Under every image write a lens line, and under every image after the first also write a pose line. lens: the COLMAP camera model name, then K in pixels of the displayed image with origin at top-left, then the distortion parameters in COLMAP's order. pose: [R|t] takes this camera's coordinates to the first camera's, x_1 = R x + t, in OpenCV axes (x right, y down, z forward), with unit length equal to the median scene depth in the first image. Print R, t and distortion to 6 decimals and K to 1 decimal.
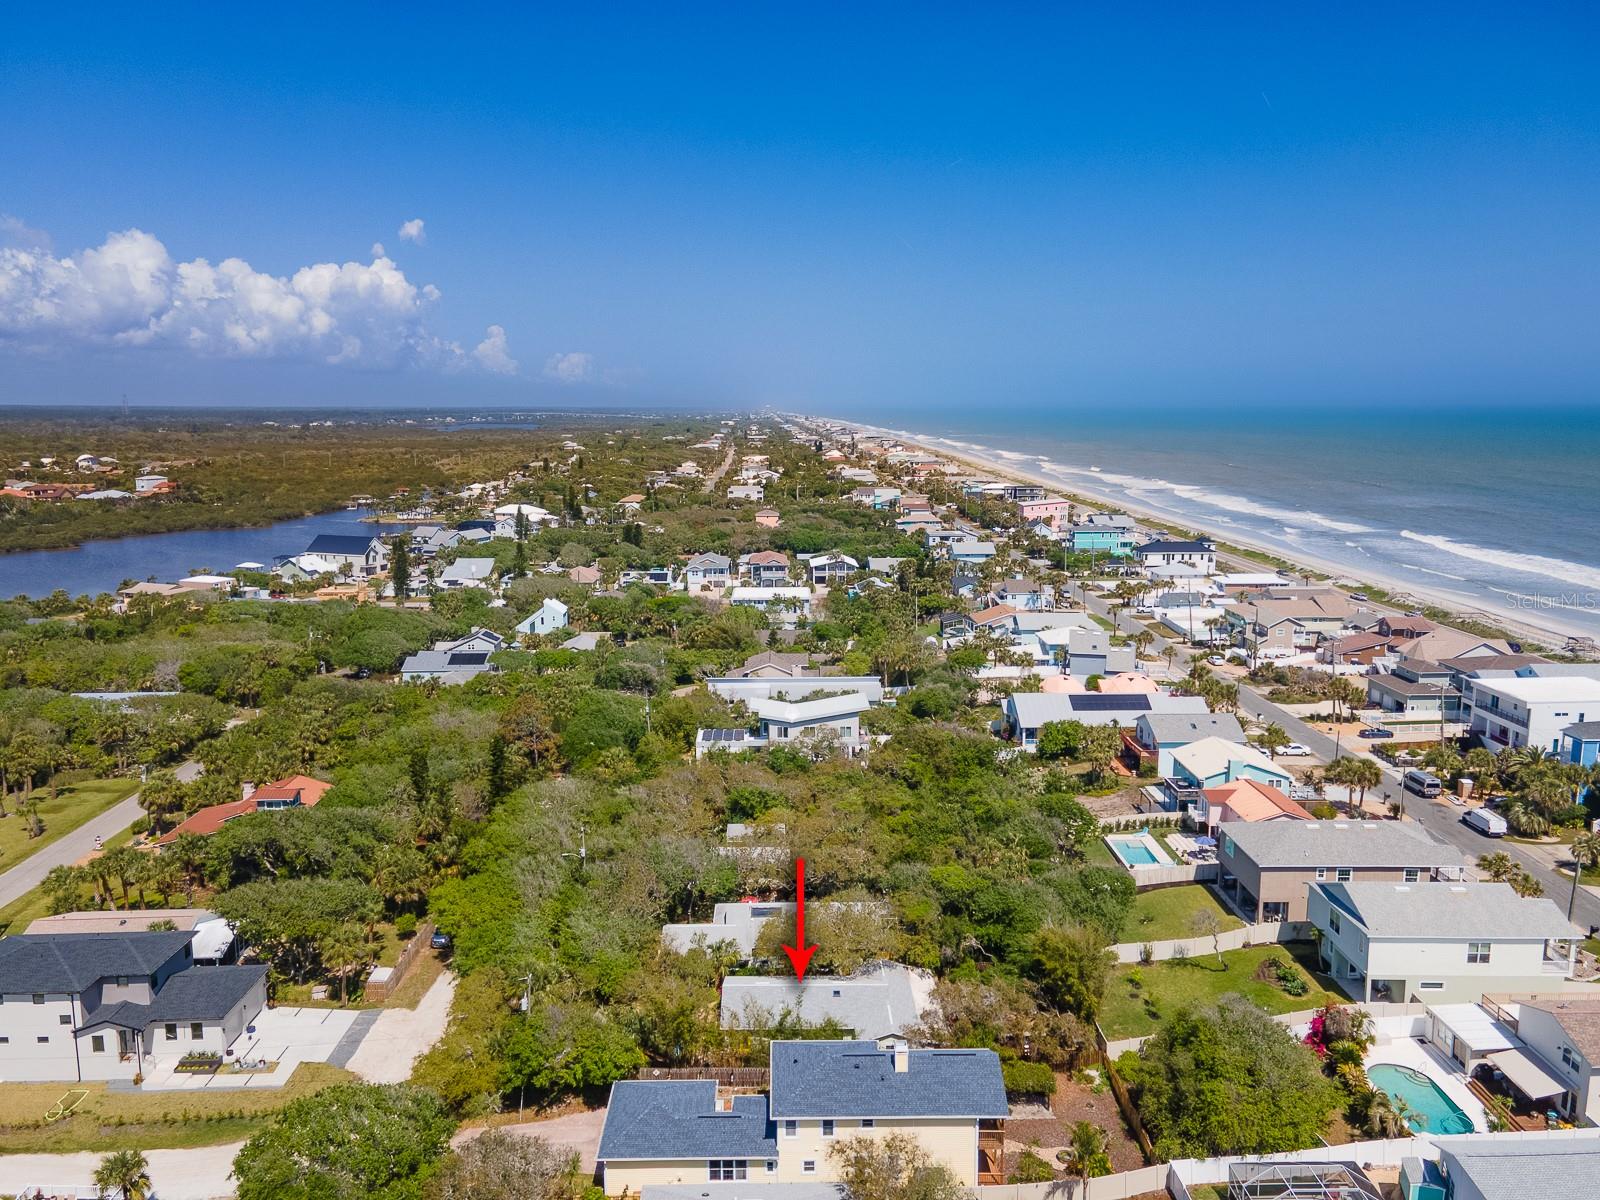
lens RADIAL K [[1160.6, 0, 791.3], [0, 1160.6, 594.2], [0, 0, 1]] dist [0.033551, 0.029592]
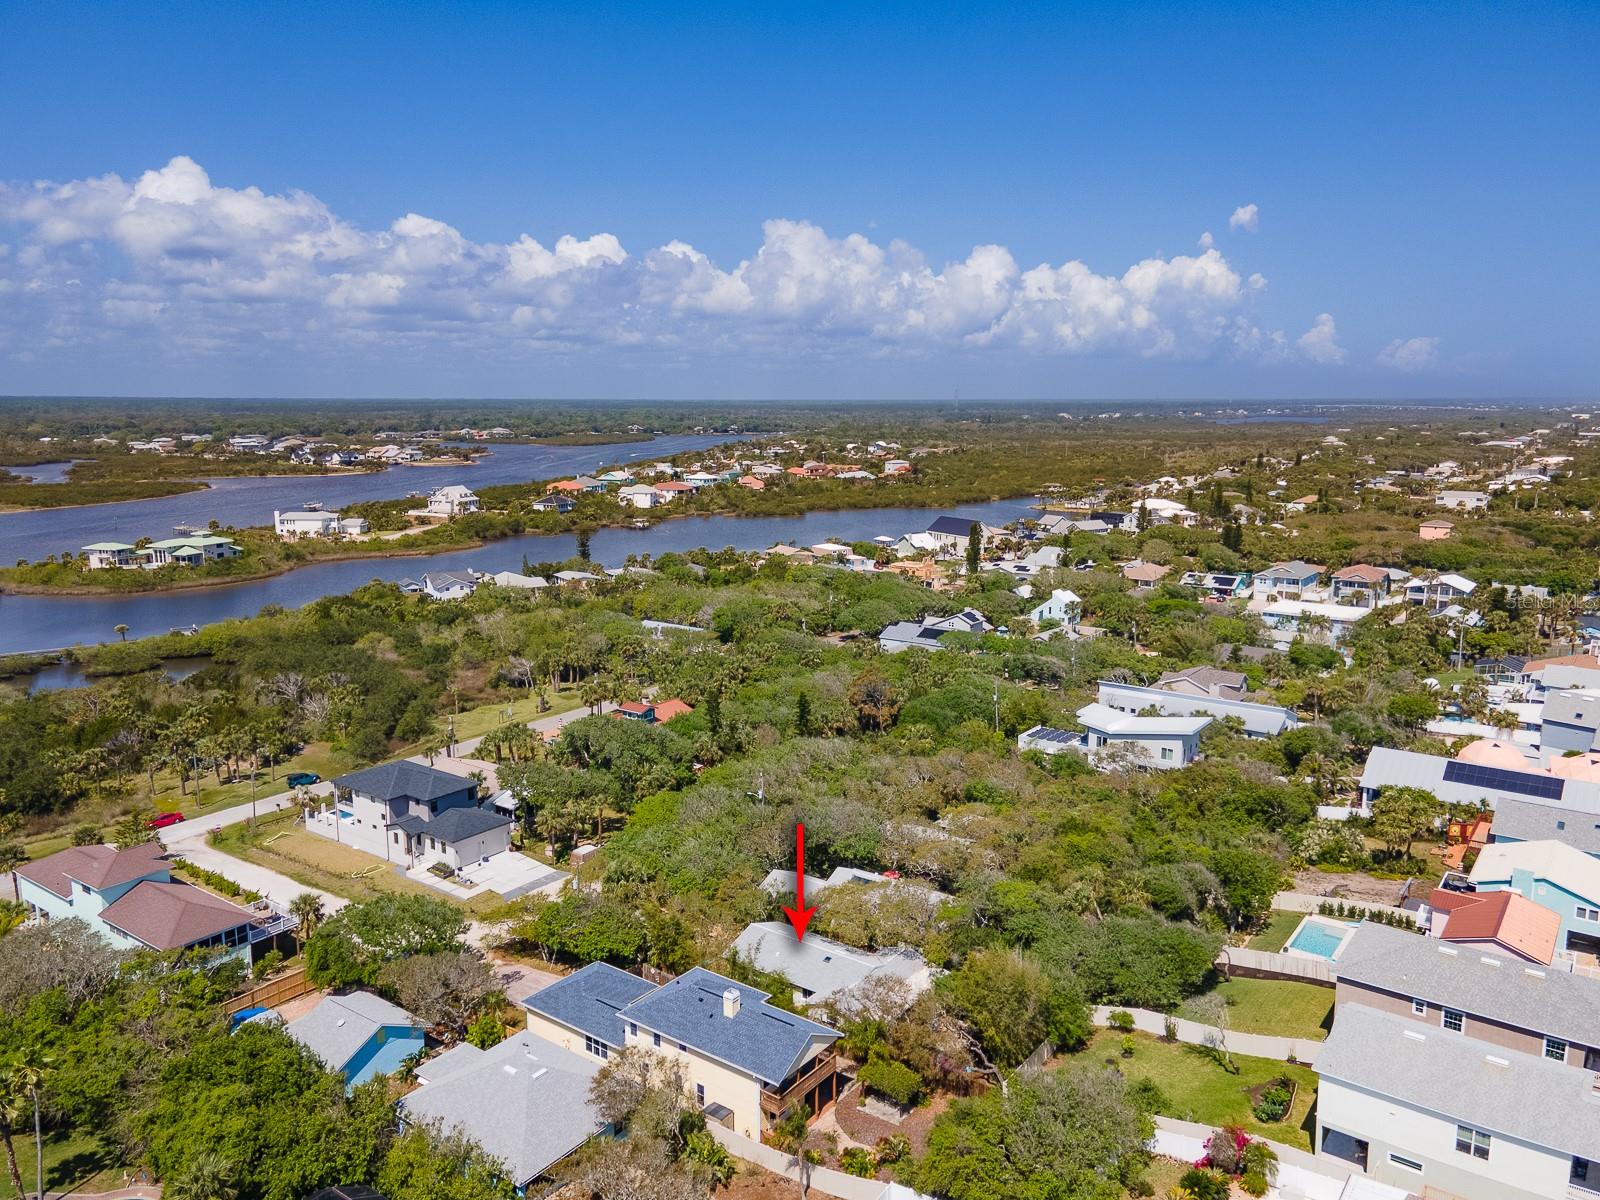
lens RADIAL K [[1160.6, 0, 791.3], [0, 1160.6, 594.2], [0, 0, 1]] dist [0.033551, 0.029592]
pose [[0.794024, 0.103000, -0.599097, 0.378083], [-0.099018, 0.994293, 0.039709, -0.016424], [0.599768, 0.027791, 0.799691, 0.076070]]
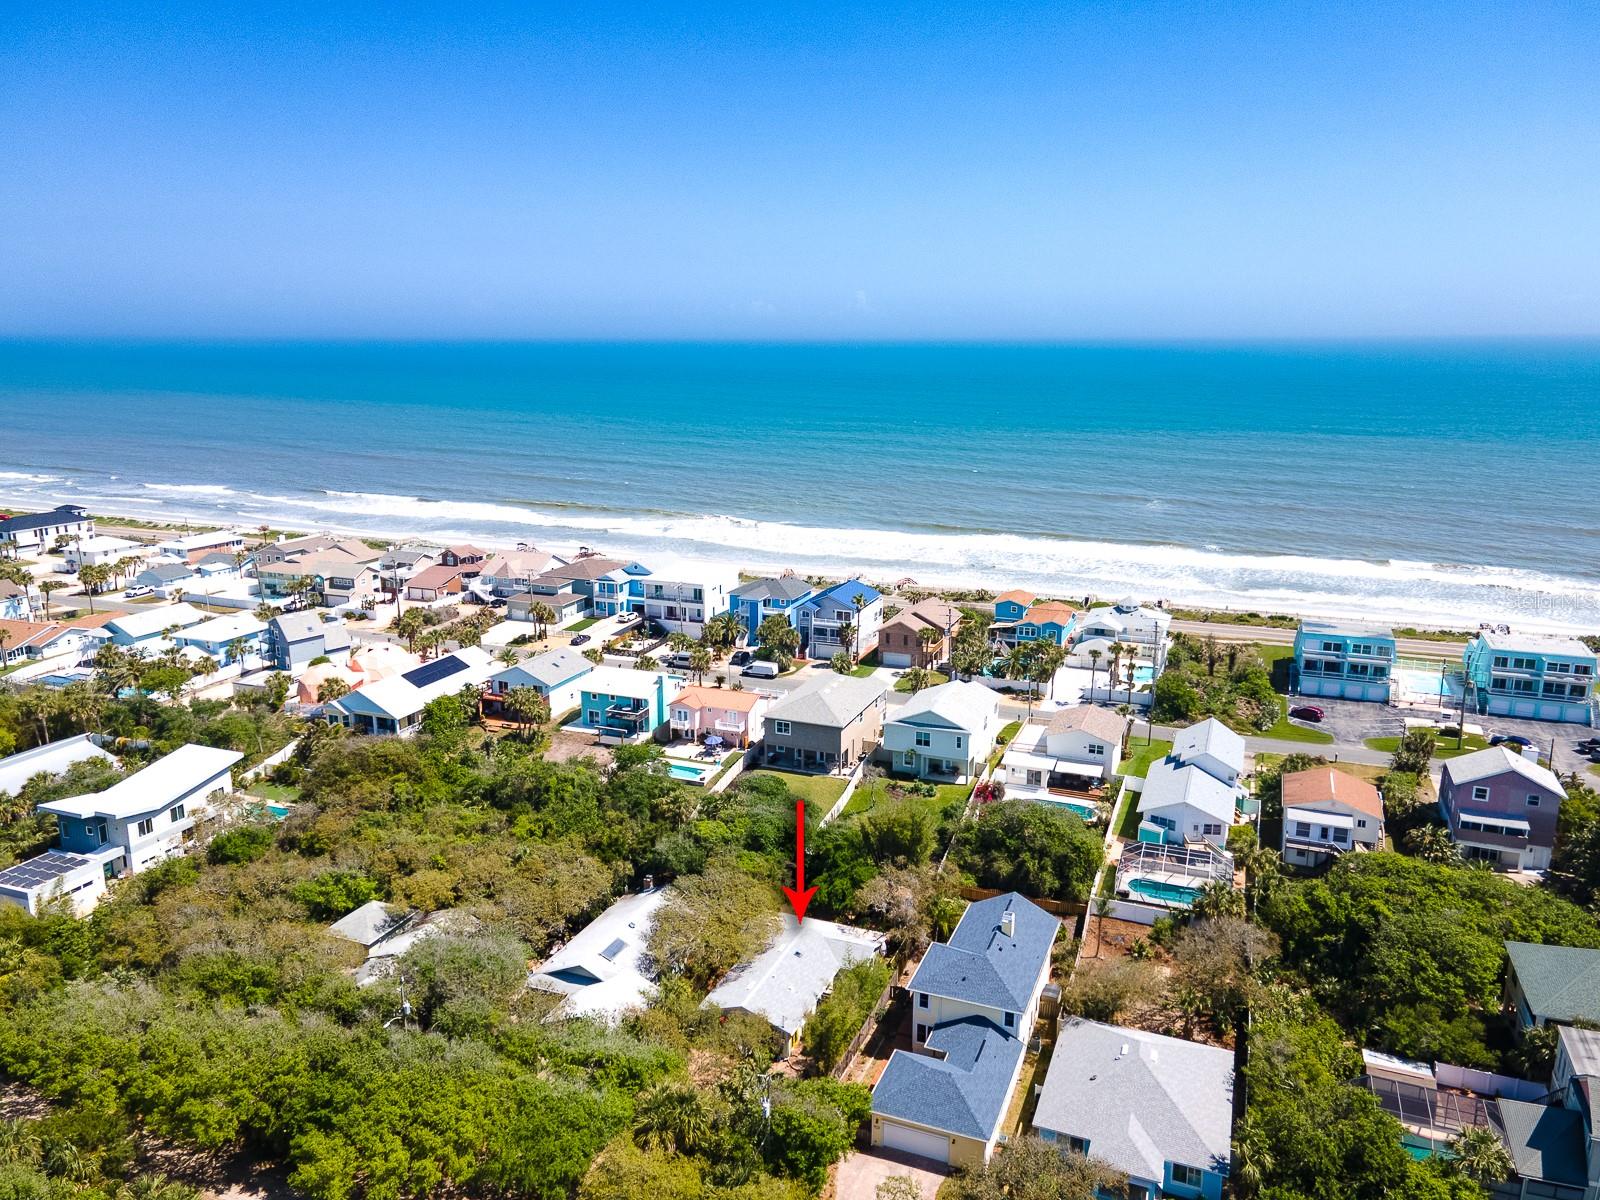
lens RADIAL K [[1160.6, 0, 791.3], [0, 1160.6, 594.2], [0, 0, 1]] dist [0.033551, 0.029592]
pose [[0.385177, -0.197666, 0.901425, -0.506002], [0.147363, 0.977432, 0.151365, -0.078357], [-0.911001, 0.074535, 0.405613, 0.337333]]
